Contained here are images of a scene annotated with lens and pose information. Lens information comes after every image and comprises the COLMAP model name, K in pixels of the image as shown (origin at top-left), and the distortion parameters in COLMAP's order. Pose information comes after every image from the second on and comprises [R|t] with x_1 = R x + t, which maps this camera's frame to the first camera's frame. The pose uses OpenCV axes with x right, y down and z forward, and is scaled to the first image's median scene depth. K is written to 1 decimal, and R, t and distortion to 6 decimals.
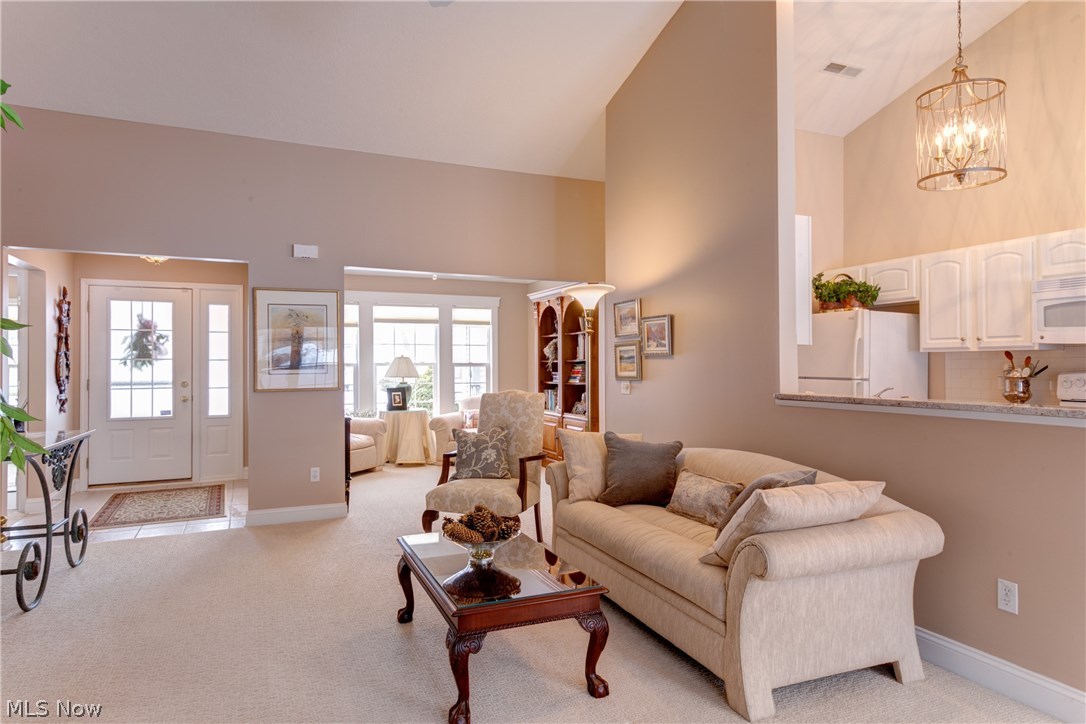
lens RADIAL K [[643.7, 0, 540.4], [0, 643.7, 359.4], [0, 0, 1]] dist [0.004861, 0.000925]
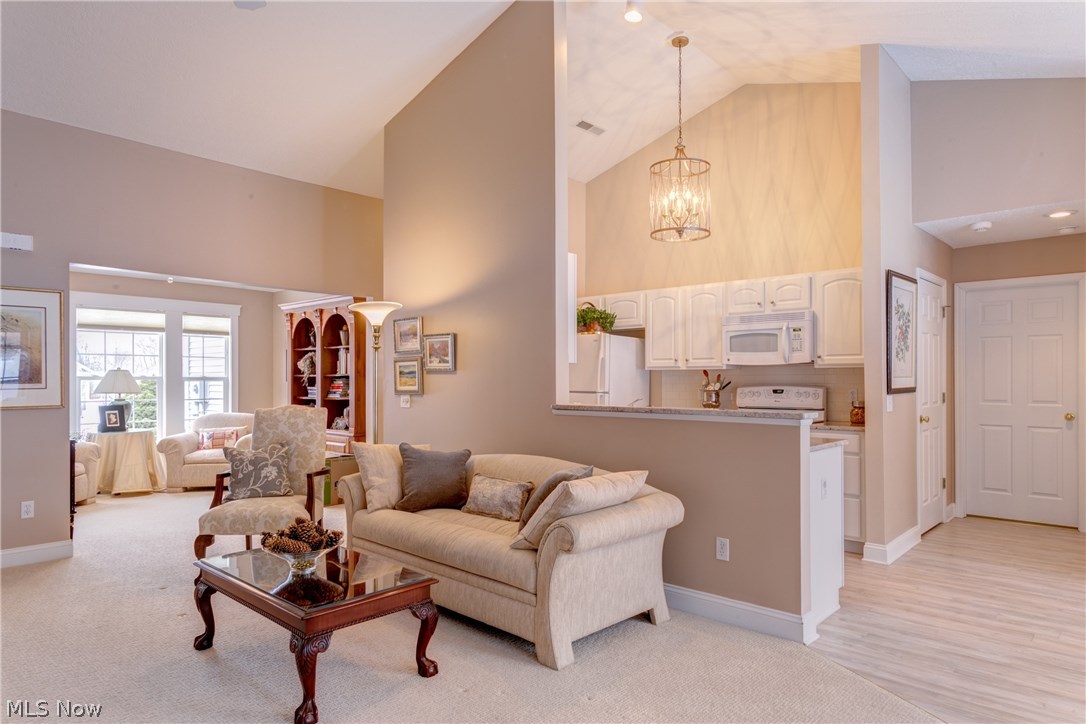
lens RADIAL K [[655.6, 0, 543.2], [0, 655.6, 378.4], [0, 0, 1]] dist [0.004290, 0.001206]
pose [[0.913438, 0.003814, 0.406961, -0.114081], [-0.006459, 0.999966, 0.005127, -0.000447], [-0.406927, -0.007312, 0.913431, -0.068566]]
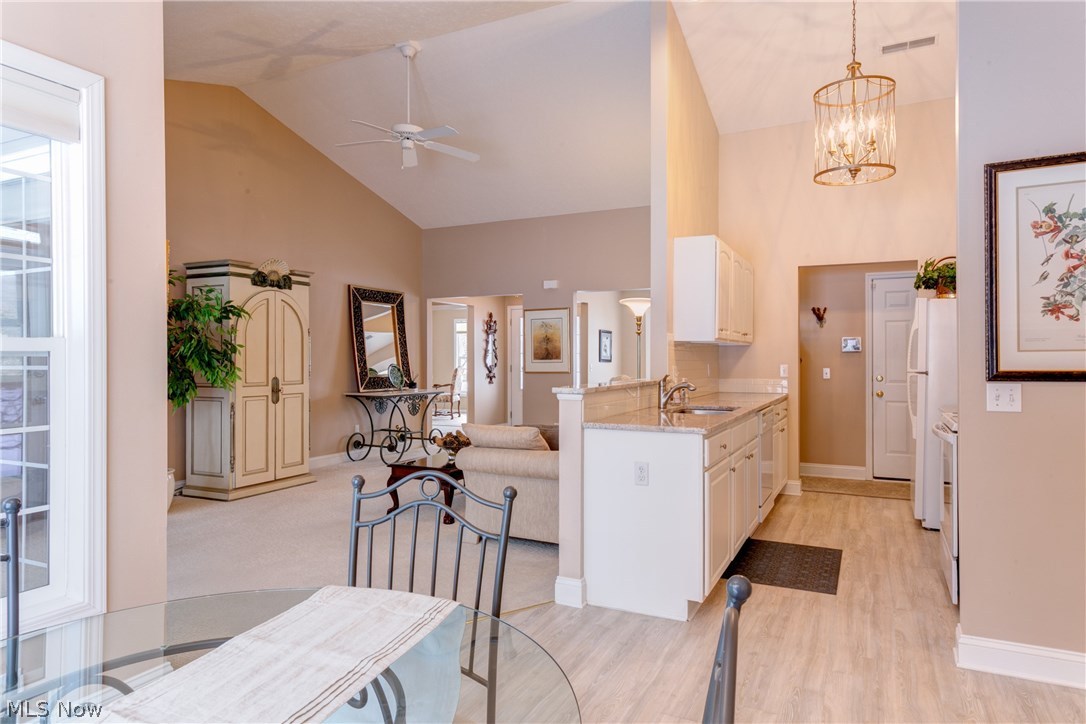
lens RADIAL K [[643.7, 0, 540.4], [0, 643.7, 359.4], [0, 0, 1]] dist [0.004861, 0.000925]
pose [[0.642171, 0.003057, -0.766556, 1.054238], [0.008427, 0.999903, 0.011047, -0.004046], [0.766515, -0.013554, 0.642083, -0.032204]]
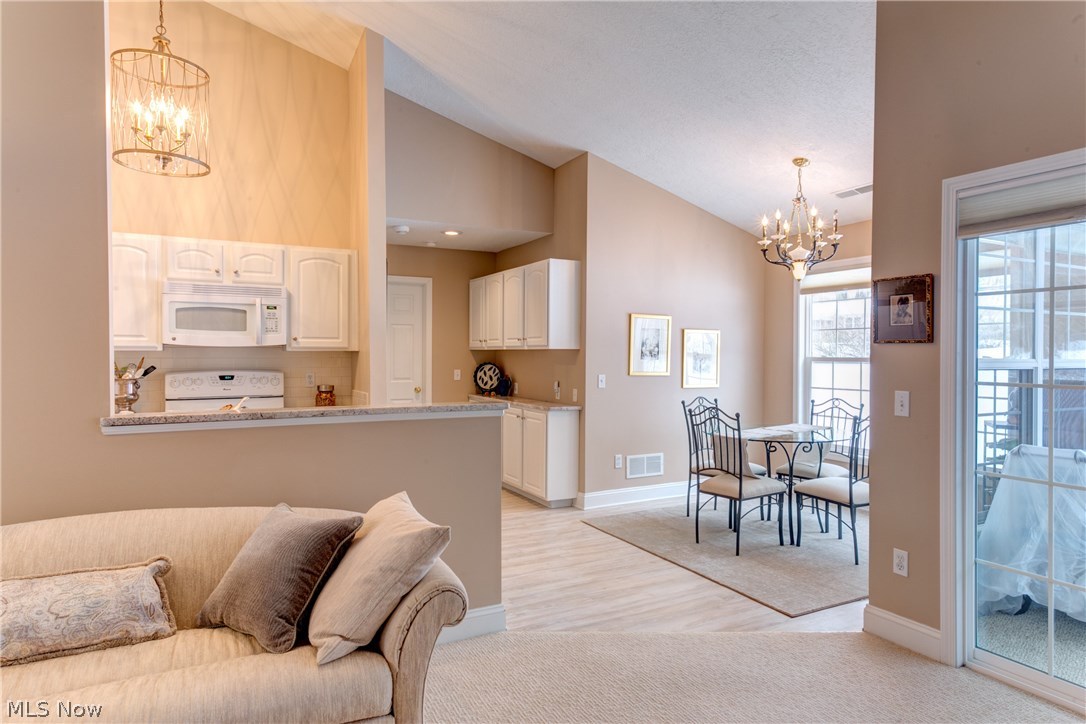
lens RADIAL K [[651.7, 0, 545.7], [0, 651.7, 355.7], [0, 0, 1]] dist [0.027942, 0.000088]
pose [[-0.072611, -0.000579, 0.997360, -0.295911], [-0.010912, 0.999940, -0.000214, -0.013809], [-0.997301, -0.010899, -0.072613, 0.500117]]
